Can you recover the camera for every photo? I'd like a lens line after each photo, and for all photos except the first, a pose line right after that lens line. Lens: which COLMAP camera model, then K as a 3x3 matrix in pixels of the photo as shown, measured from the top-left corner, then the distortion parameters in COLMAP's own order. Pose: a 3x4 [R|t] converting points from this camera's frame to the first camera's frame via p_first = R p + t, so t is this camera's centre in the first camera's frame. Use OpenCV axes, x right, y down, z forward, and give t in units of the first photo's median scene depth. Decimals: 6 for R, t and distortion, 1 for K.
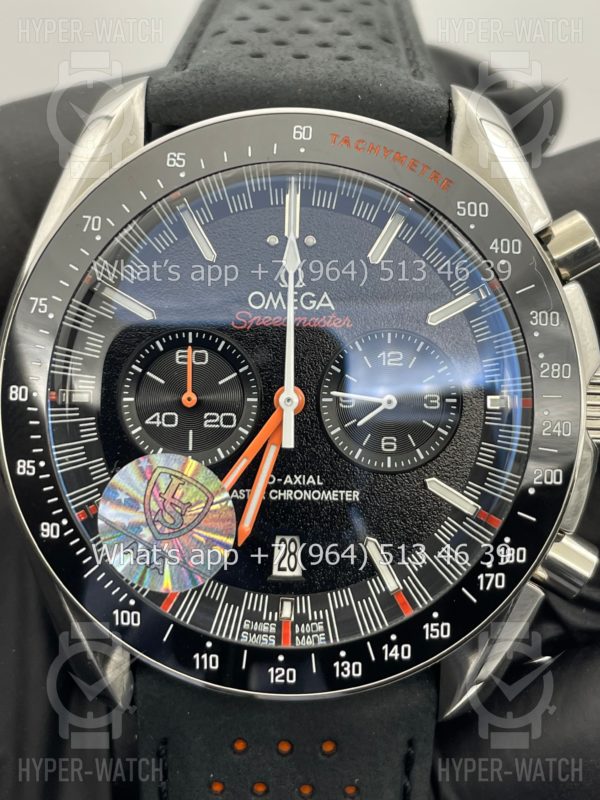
lens RADIAL K [[1275.8, 0, 309.7], [0, 1275.8, 333.2], [0, 0, 1]] dist [0.111043, 0.000000]
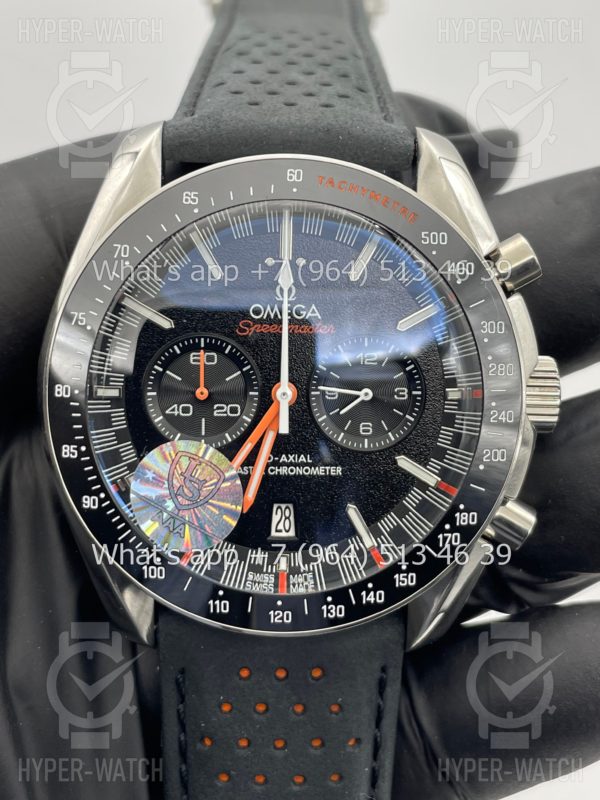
lens RADIAL K [[1275.8, 0, 311.6], [0, 1275.8, 329.1], [0, 0, 1]] dist [0.111043, 0.000000]
pose [[0.999542, -0.005576, 0.029728, -0.025765], [0.004156, 0.998857, 0.047610, -0.066808], [-0.029959, -0.047465, 0.998424, -0.212944]]
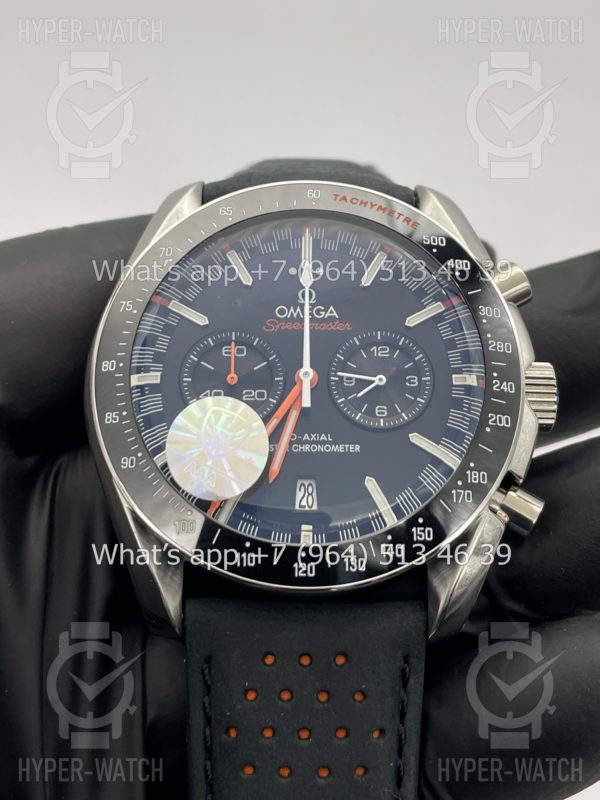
lens RADIAL K [[1275.8, 0, 308.4], [0, 1275.8, 334.0], [0, 0, 1]] dist [0.111043, 0.000000]
pose [[0.999880, -0.009229, 0.012426, -0.030185], [0.013043, 0.934613, -0.355427, 0.488089], [-0.008333, 0.355547, 0.934621, -0.278900]]
